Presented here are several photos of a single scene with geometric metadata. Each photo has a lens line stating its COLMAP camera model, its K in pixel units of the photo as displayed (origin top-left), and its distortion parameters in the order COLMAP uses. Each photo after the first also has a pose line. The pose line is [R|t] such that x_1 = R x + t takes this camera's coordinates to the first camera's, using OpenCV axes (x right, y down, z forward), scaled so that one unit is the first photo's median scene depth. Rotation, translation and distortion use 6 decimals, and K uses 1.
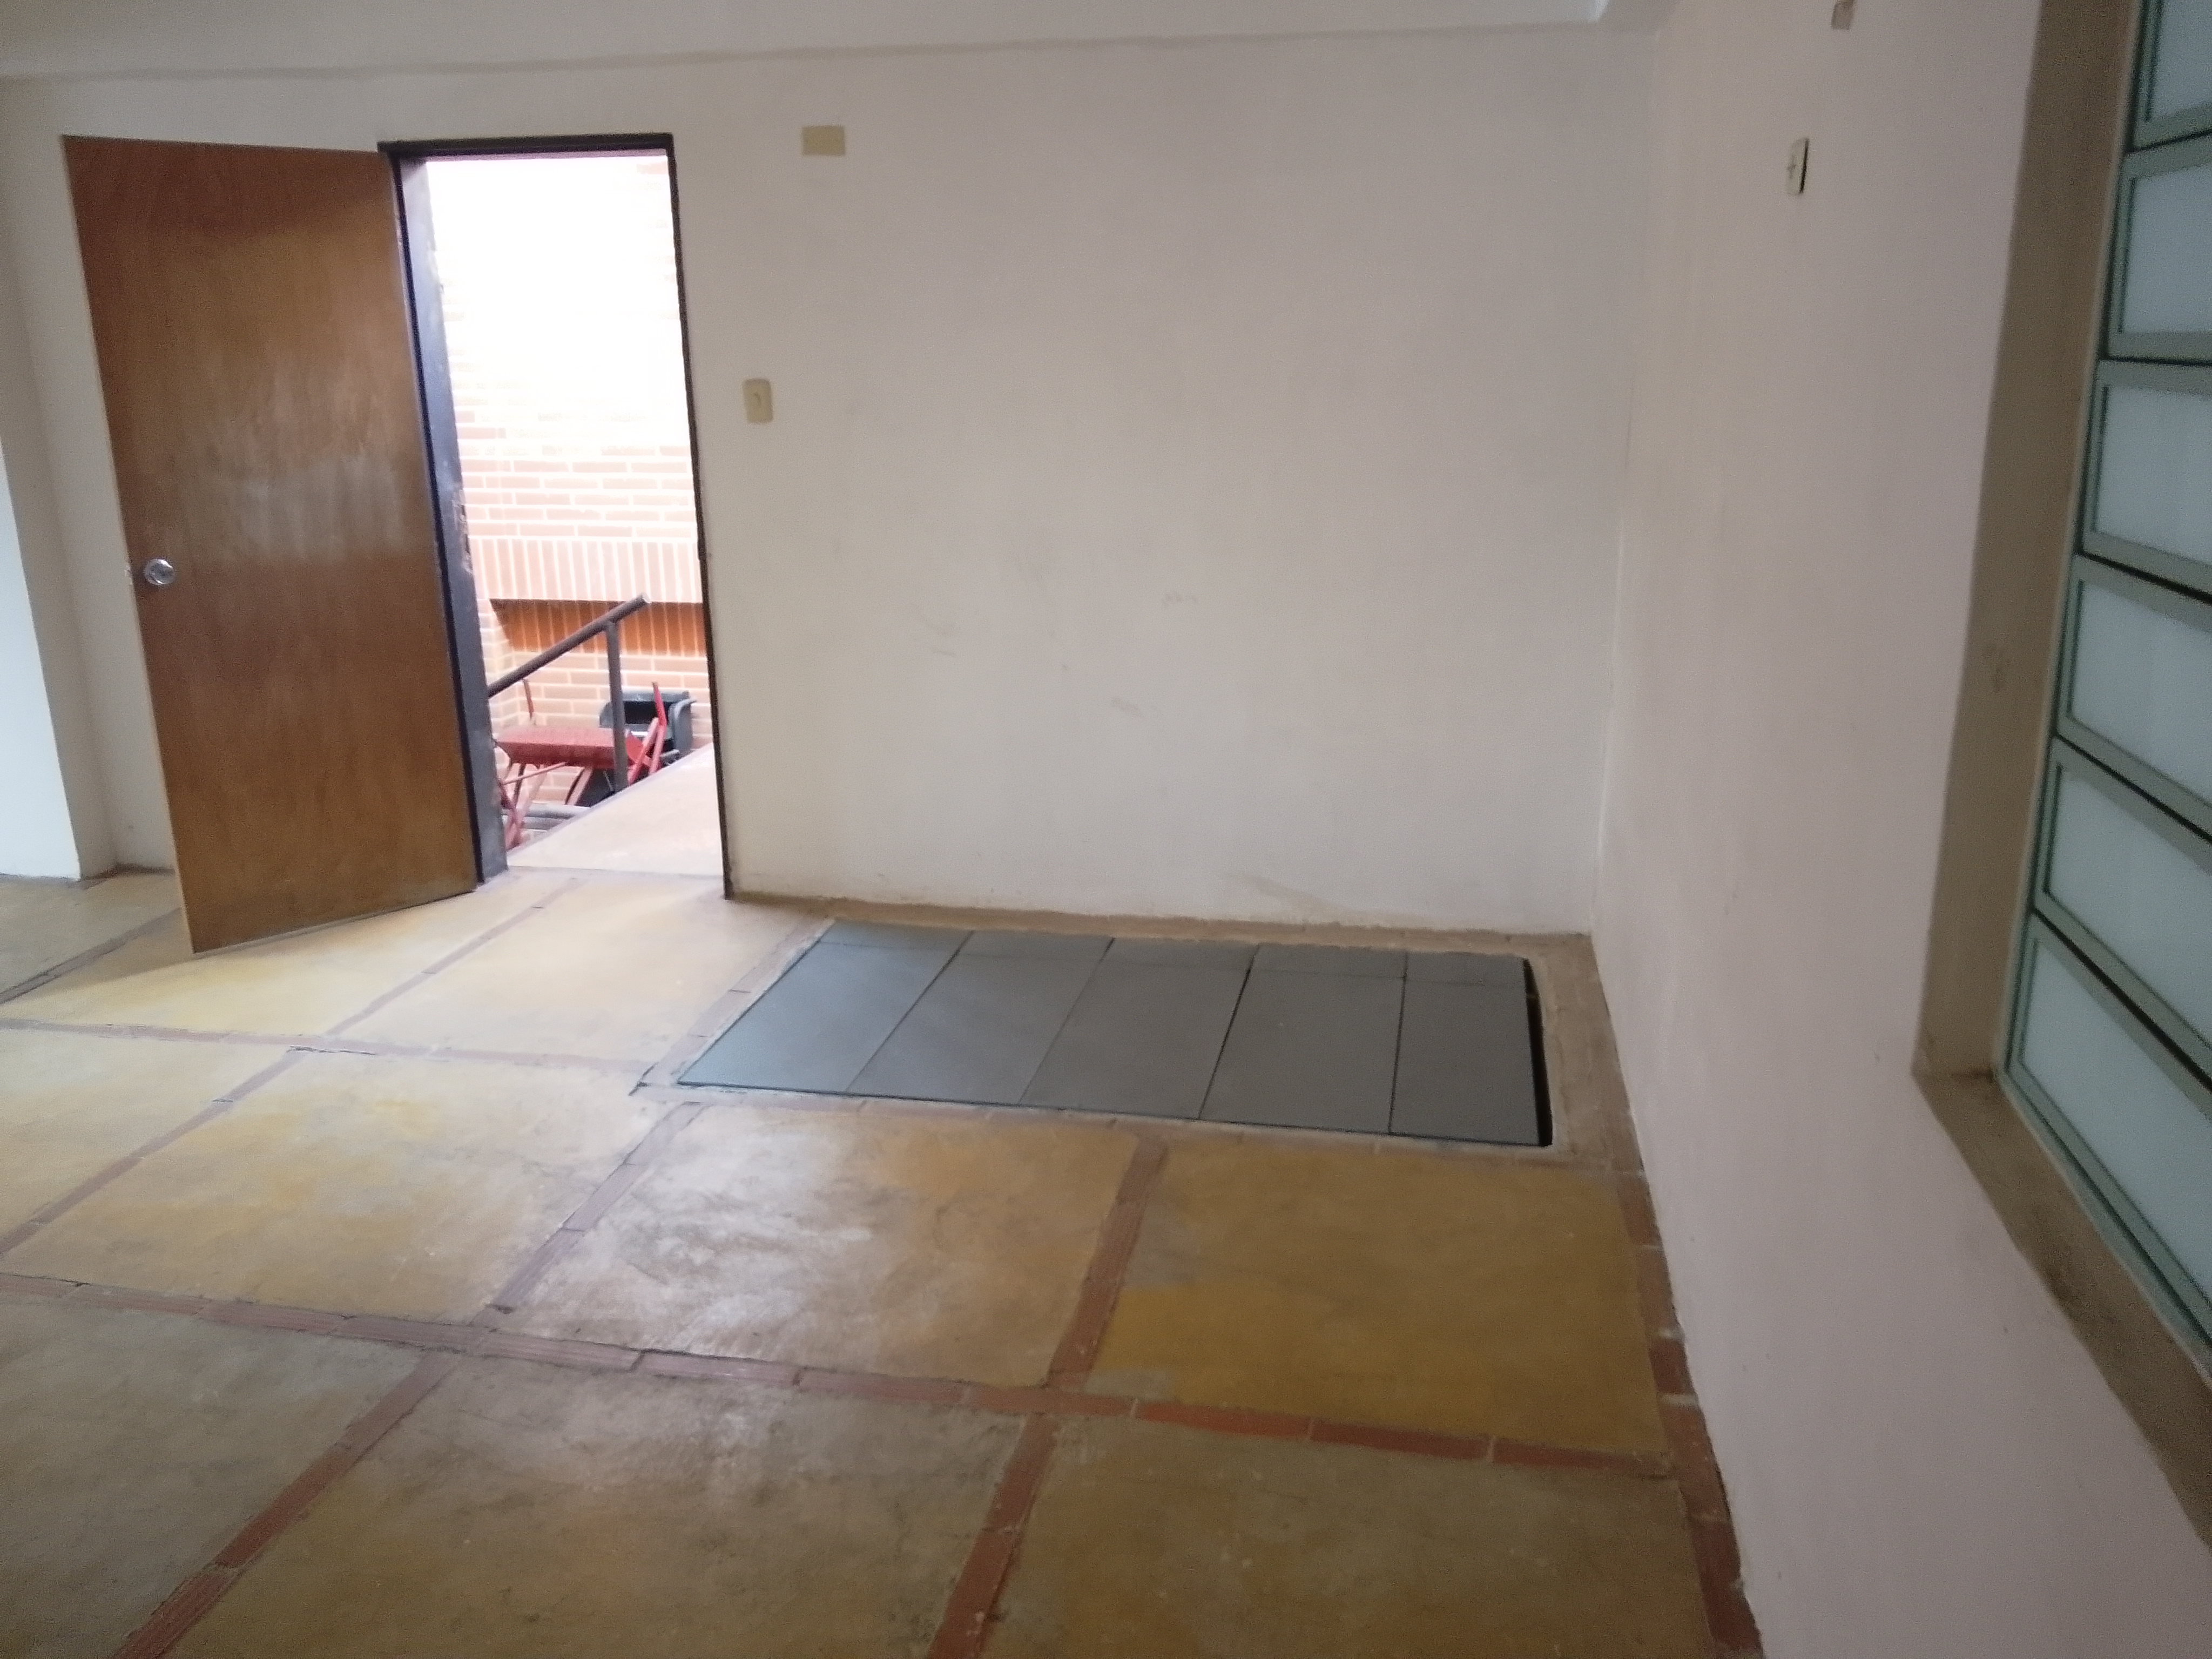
lens RADIAL K [[1730.2, 0, 1101.9], [0, 1730.2, 833.8], [0, 0, 1]] dist [0.128363, -0.253713]
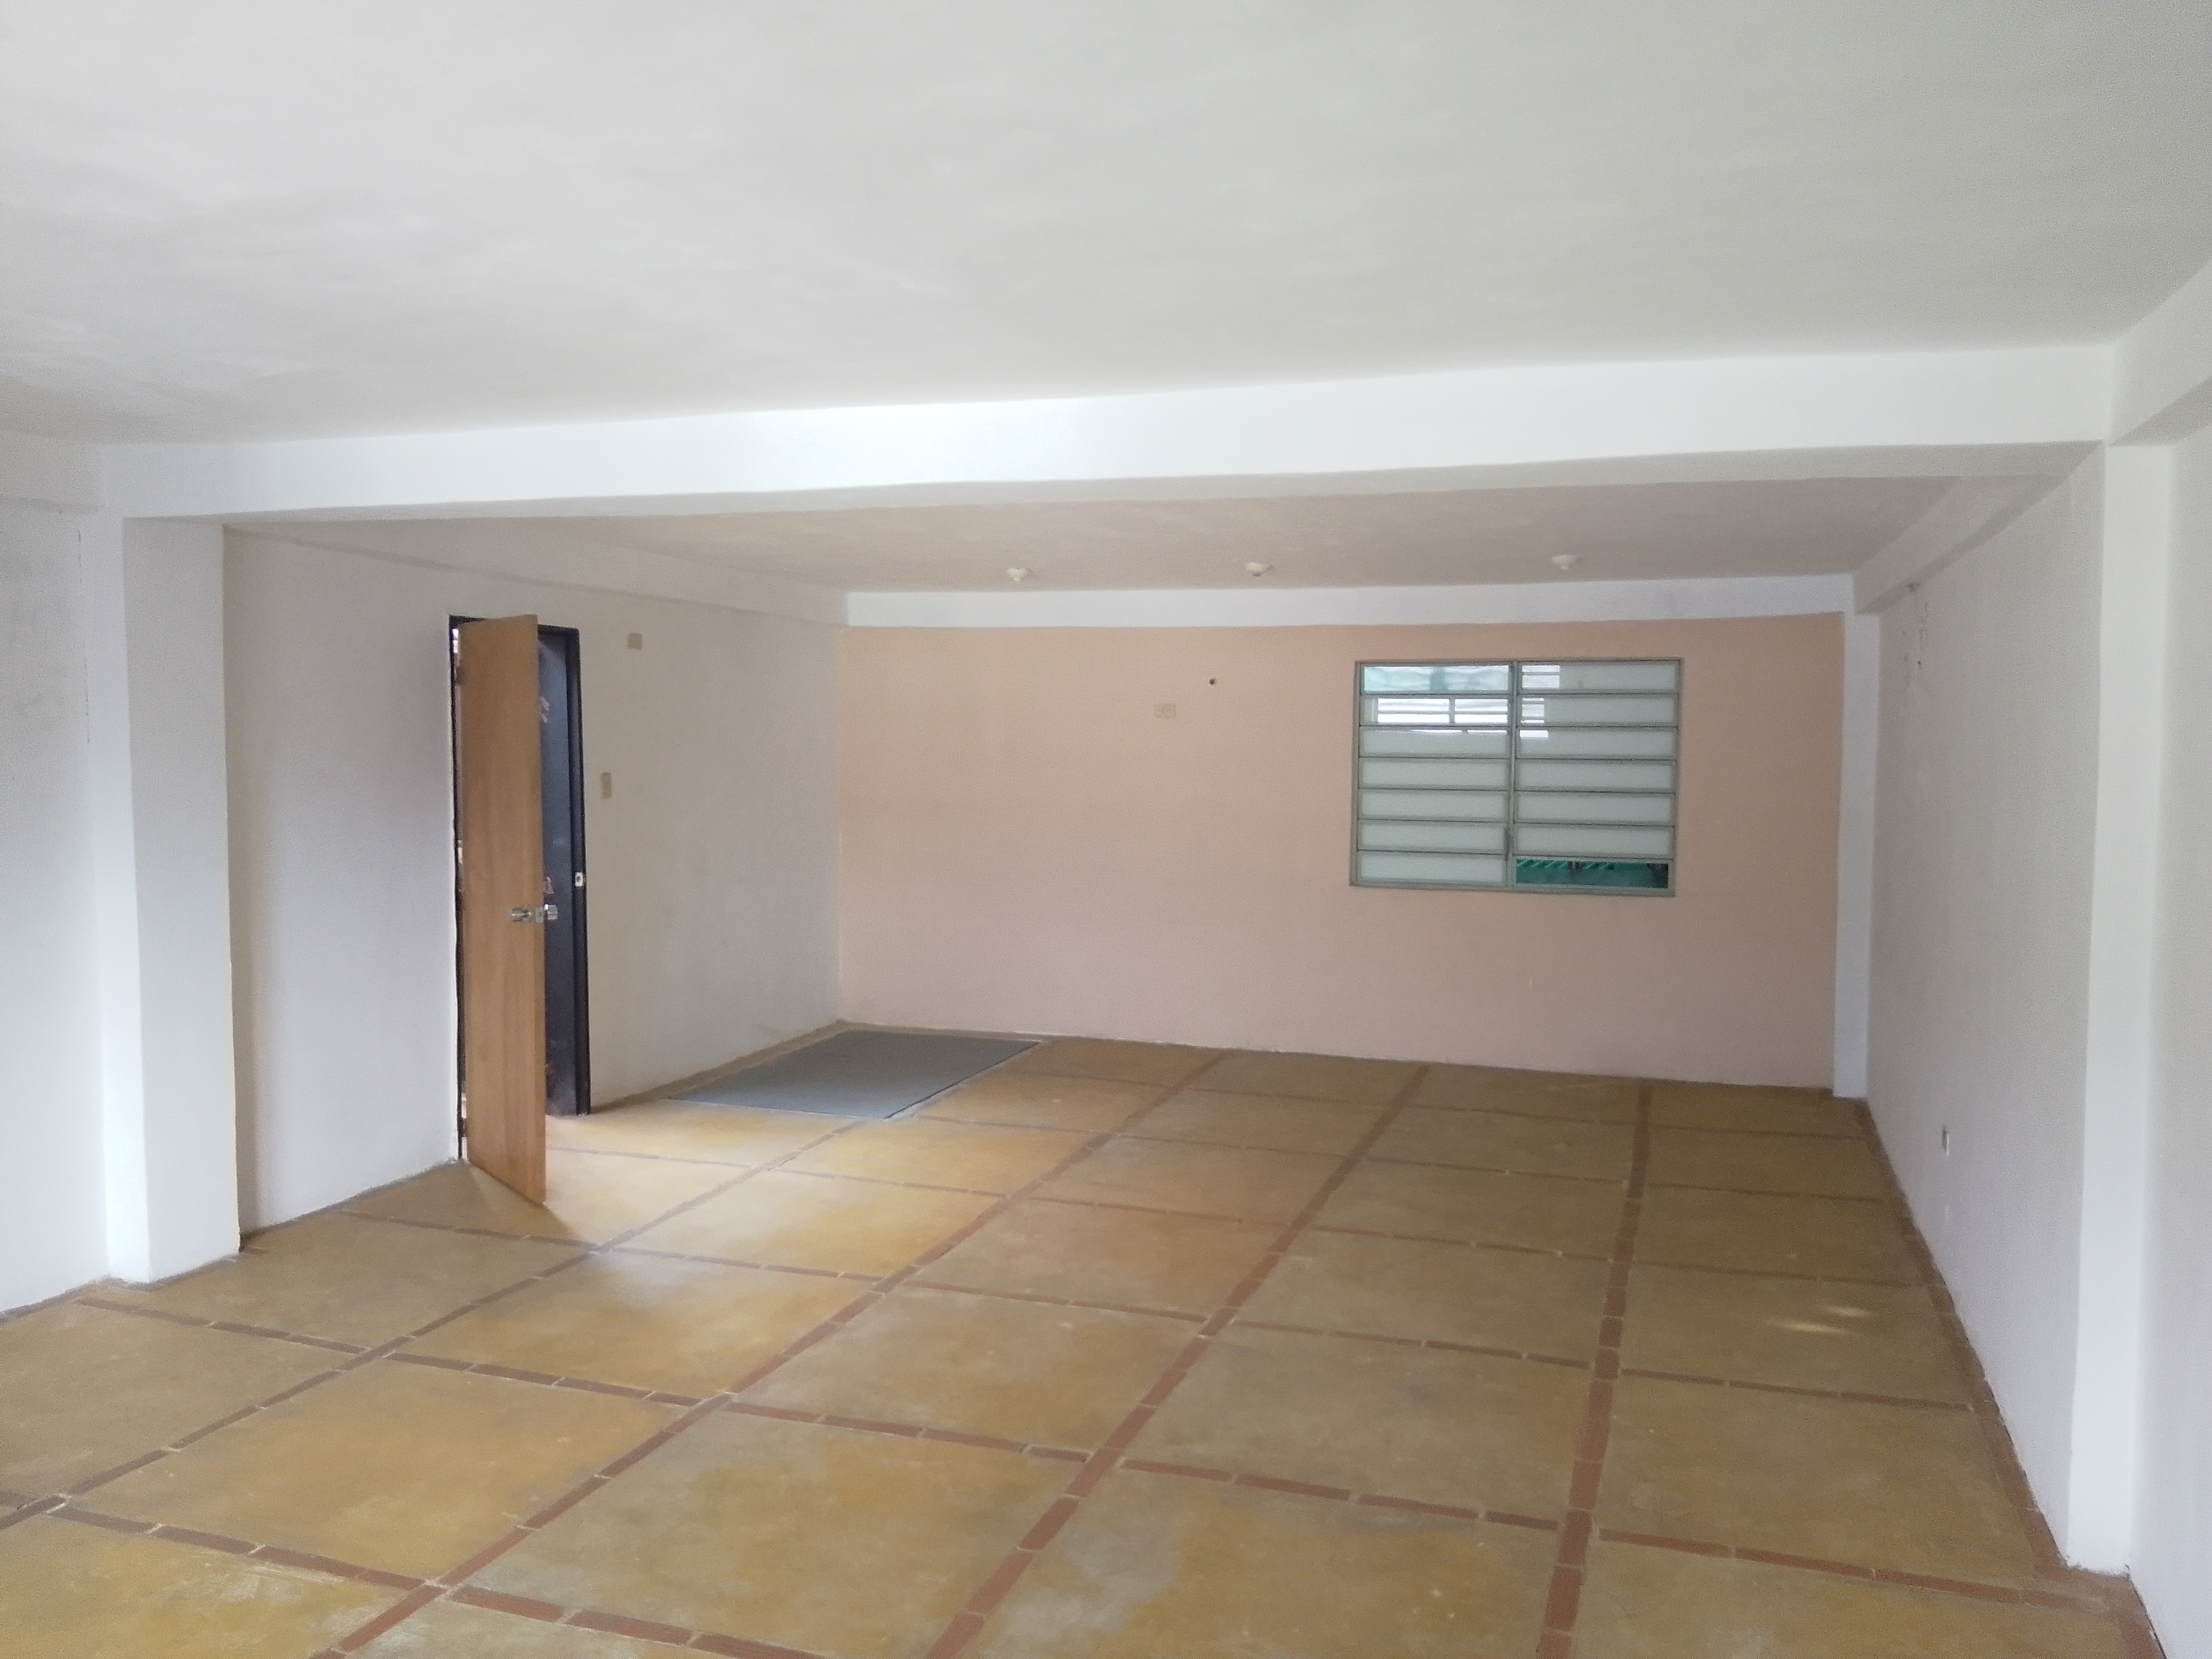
lens RADIAL K [[1730.2, 0, 1101.9], [0, 1730.2, 833.8], [0, 0, 1]] dist [0.128363, -0.253713]
pose [[0.126294, -0.046034, 0.990924, -1.872714], [0.267261, 0.963565, 0.010700, -0.105611], [-0.955312, 0.263484, 0.133995, 0.381776]]
